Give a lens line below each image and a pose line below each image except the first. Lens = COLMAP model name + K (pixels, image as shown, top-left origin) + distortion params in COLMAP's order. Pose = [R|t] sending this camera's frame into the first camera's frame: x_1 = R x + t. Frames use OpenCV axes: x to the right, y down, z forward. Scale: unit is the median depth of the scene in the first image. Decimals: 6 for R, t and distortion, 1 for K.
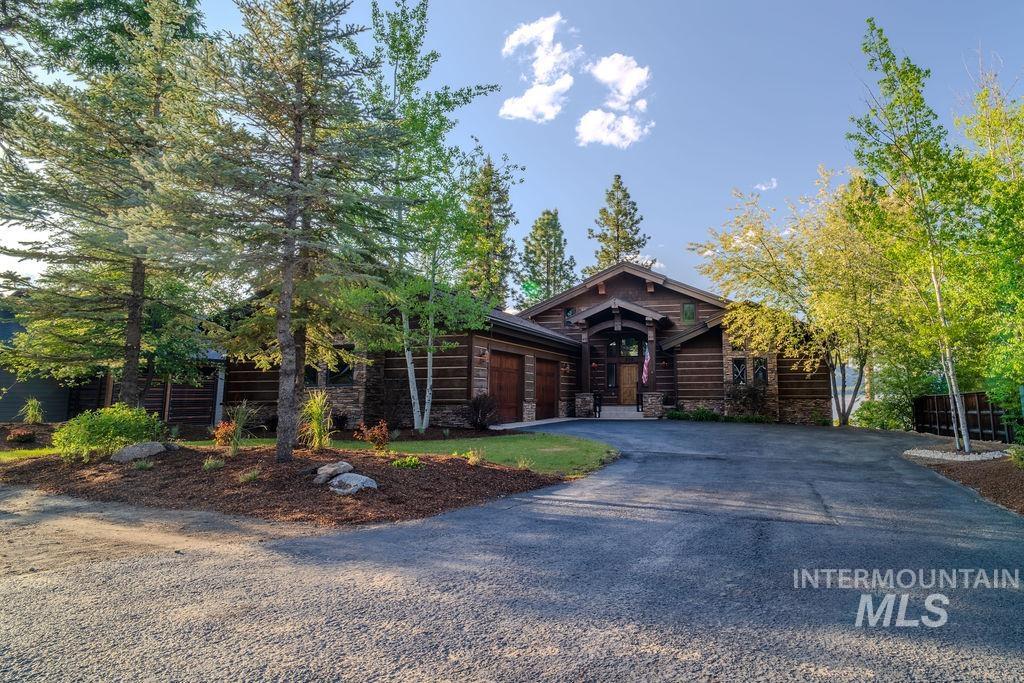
lens RADIAL K [[594.1, 0, 623.2], [0, 594.1, 312.0], [0, 0, 1]] dist [0.000775, -0.000496]
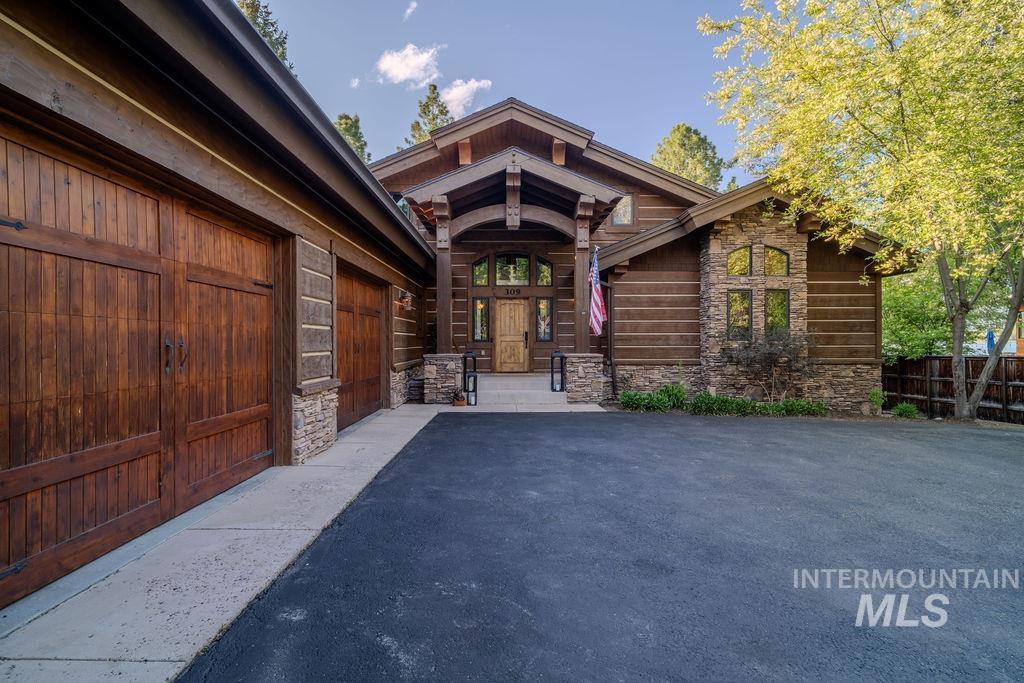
lens RADIAL K [[477.1, 0, 516.5], [0, 477.1, 342.4], [0, 0, 1]] dist [0.000758, -0.005311]
pose [[0.975098, 0.005477, 0.221706, -0.094189], [-0.036056, 0.990310, 0.134116, 0.074671], [-0.218823, -0.138770, 0.965846, 0.626654]]
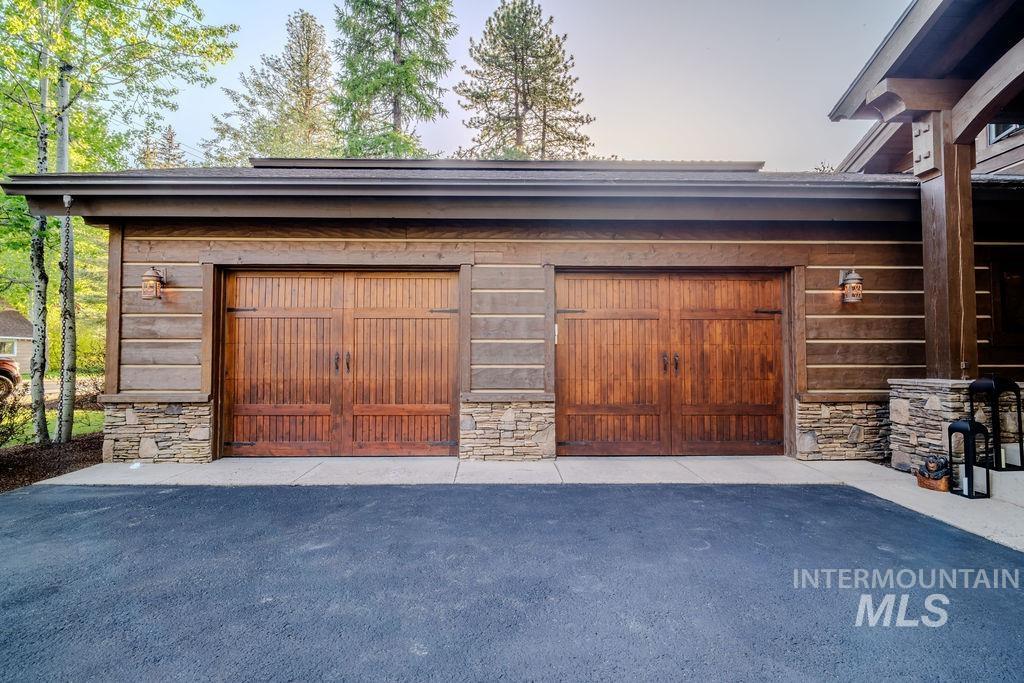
lens RADIAL K [[477.1, 0, 516.5], [0, 477.1, 342.4], [0, 0, 1]] dist [0.000758, -0.005311]
pose [[0.220545, -0.019071, -0.975190, 0.089449], [0.133117, 0.991042, 0.010724, 0.098629], [0.966250, -0.132180, 0.221108, 0.809175]]
